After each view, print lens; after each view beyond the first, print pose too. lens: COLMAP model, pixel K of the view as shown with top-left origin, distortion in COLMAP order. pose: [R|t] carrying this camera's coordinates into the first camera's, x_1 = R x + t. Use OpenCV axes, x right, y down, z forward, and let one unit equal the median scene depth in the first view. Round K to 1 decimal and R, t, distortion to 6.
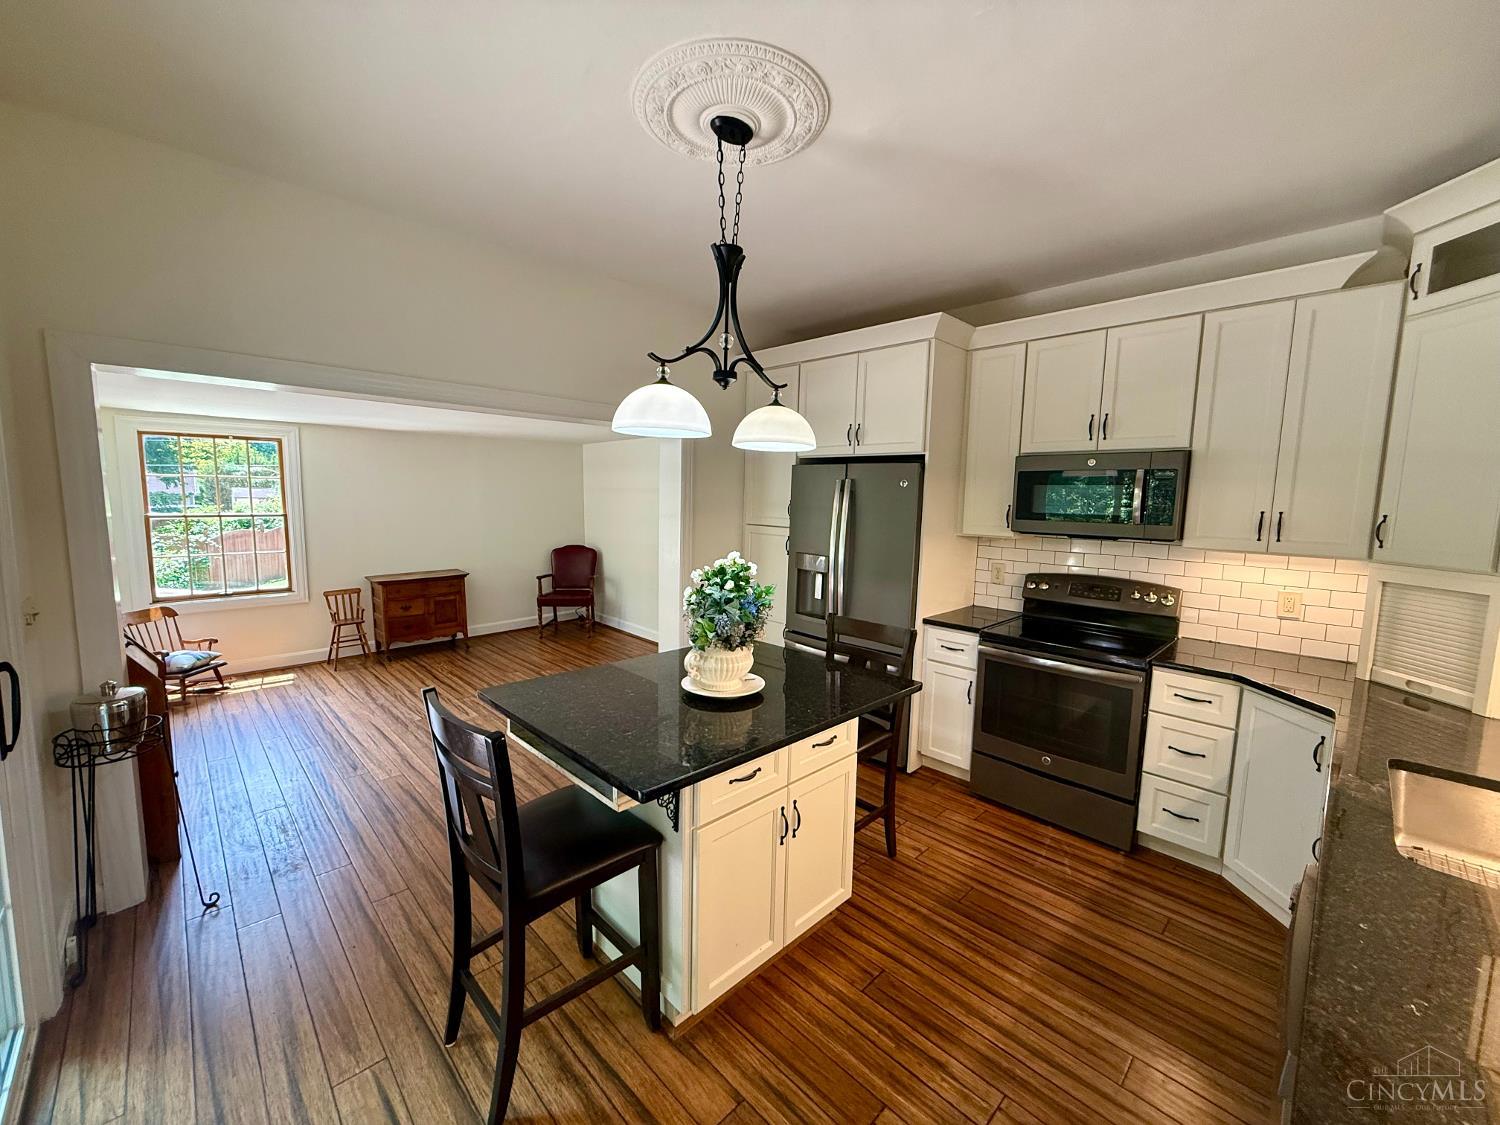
lens RADIAL K [[602.3, 0, 748.4], [0, 602.3, 561.2], [0, 0, 1]] dist [0.001794, -0.000033]
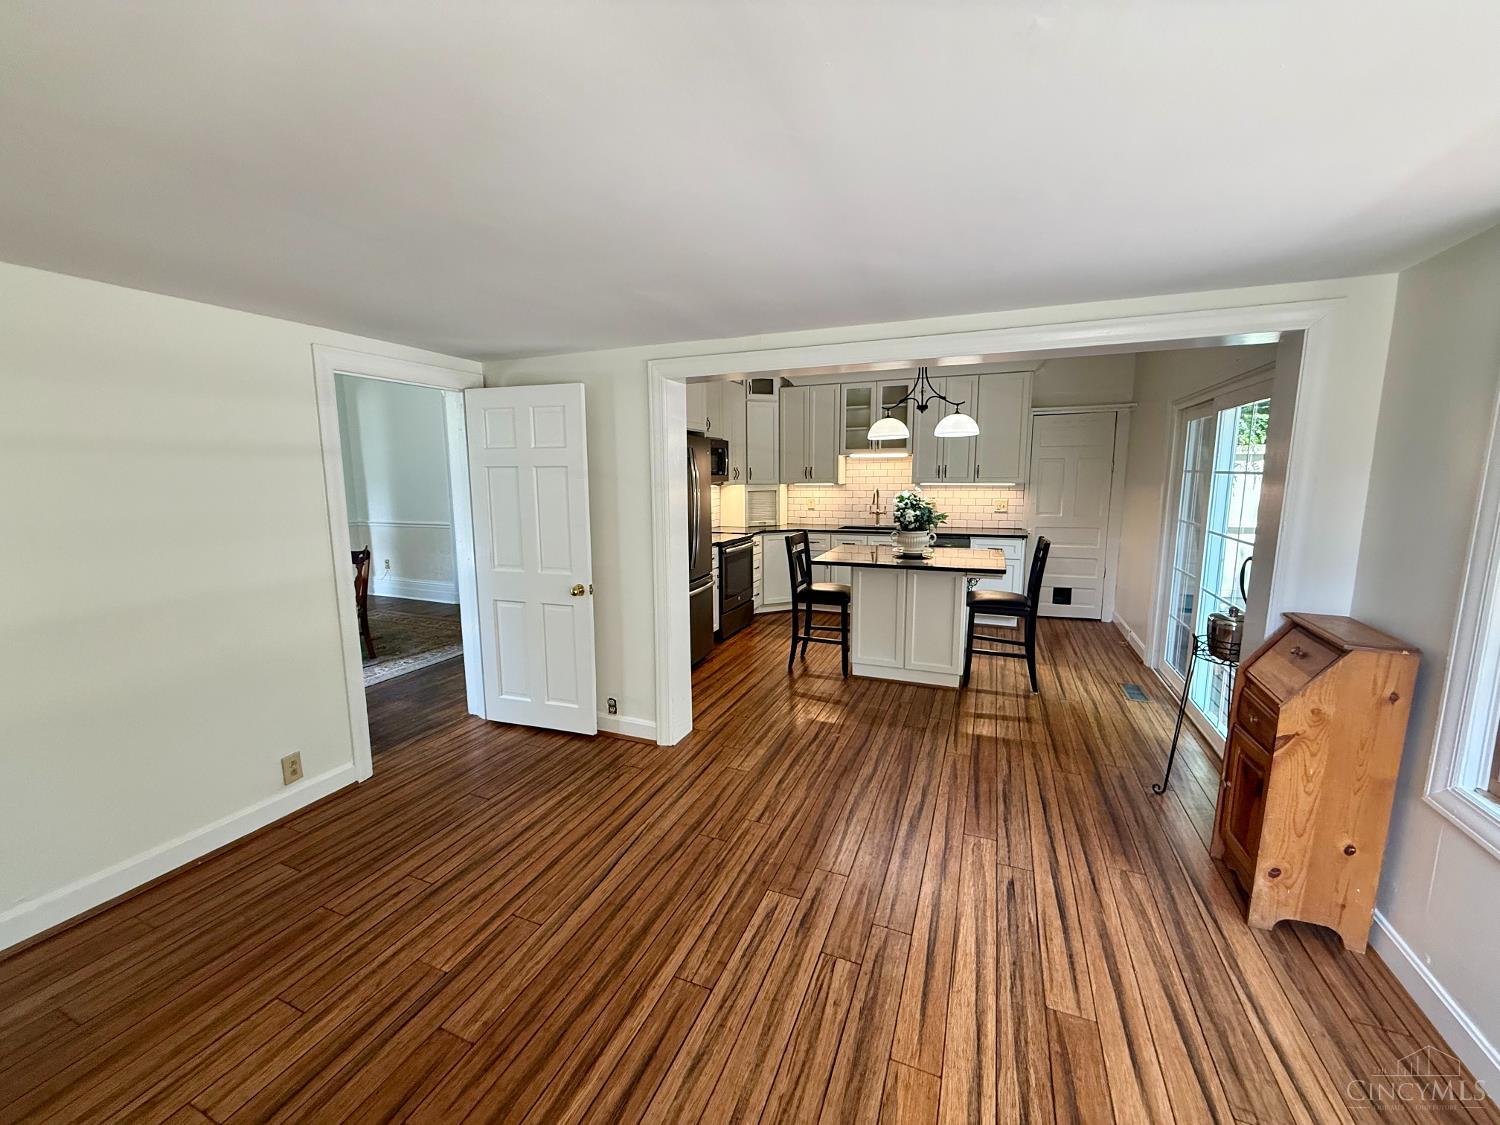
lens RADIAL K [[602.3, 0, 748.4], [0, 602.3, 561.2], [0, 0, 1]] dist [0.001794, -0.000033]
pose [[-0.400820, -0.149890, 0.903812, -1.323996], [0.097430, 0.973957, 0.204731, -0.192458], [-0.910961, 0.170119, -0.375778, 1.779569]]
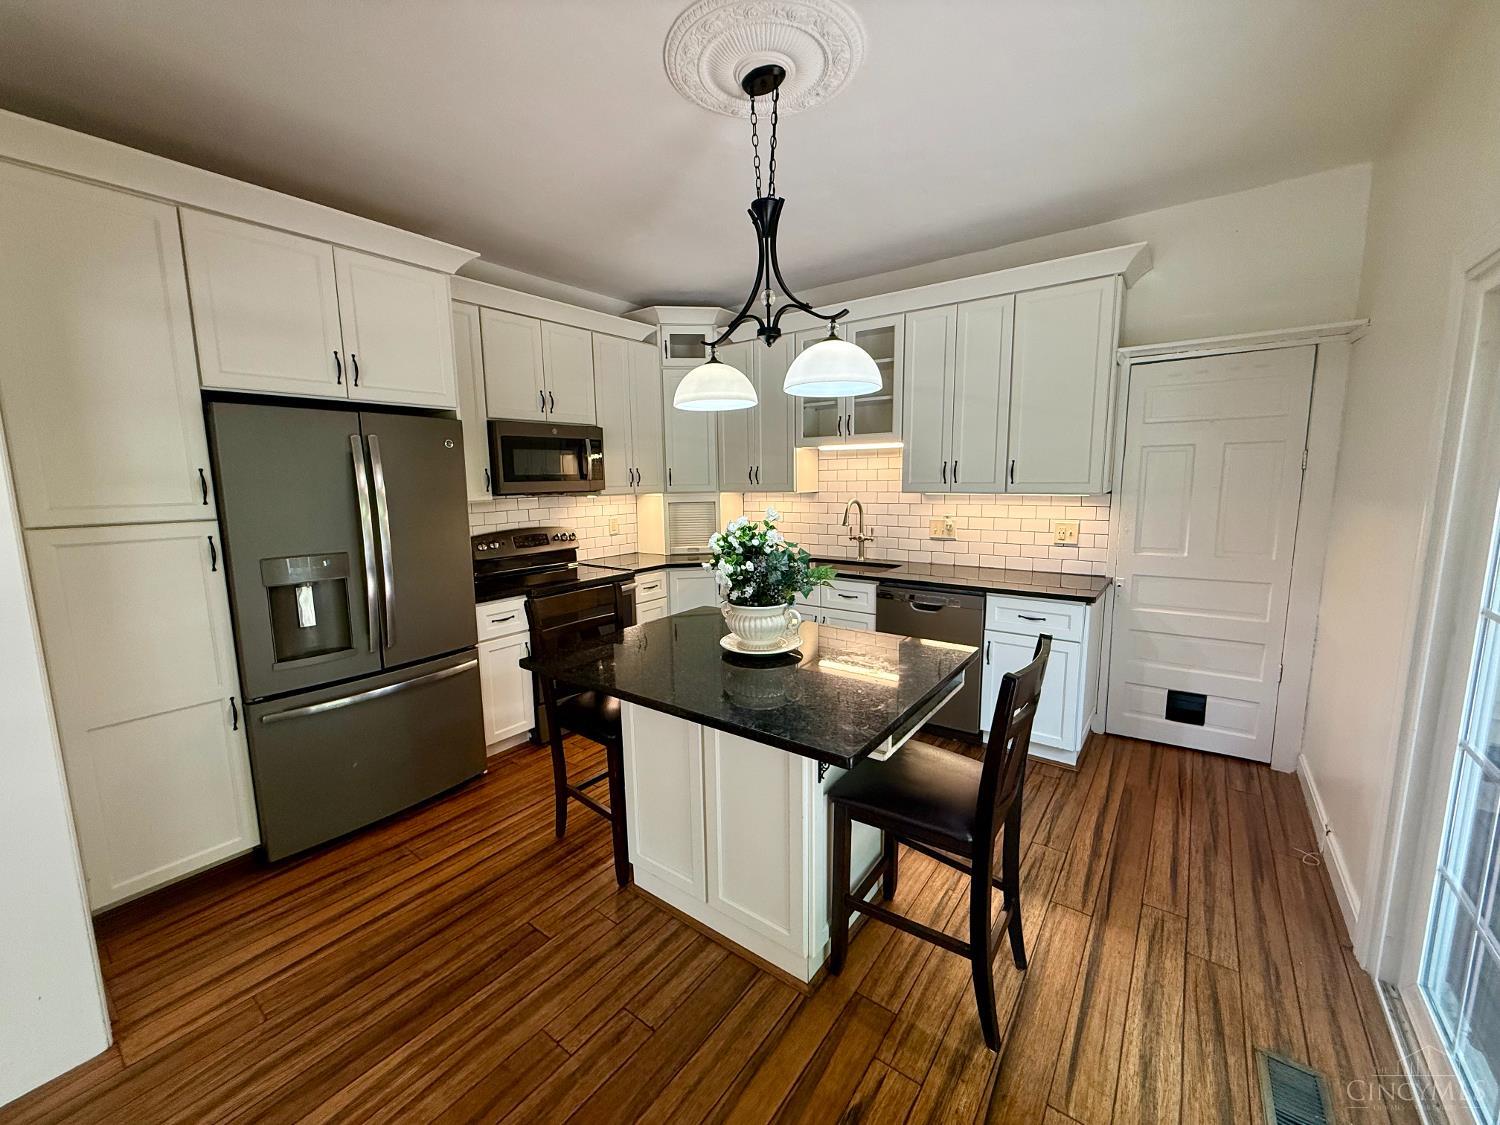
lens RADIAL K [[602.3, 0, 748.4], [0, 602.3, 561.2], [0, 0, 1]] dist [0.001794, -0.000033]
pose [[-0.158648, -0.159073, 0.974437, -0.760095], [0.116731, 0.976992, 0.178495, -0.084551], [-0.980410, 0.142065, -0.136429, 0.868556]]
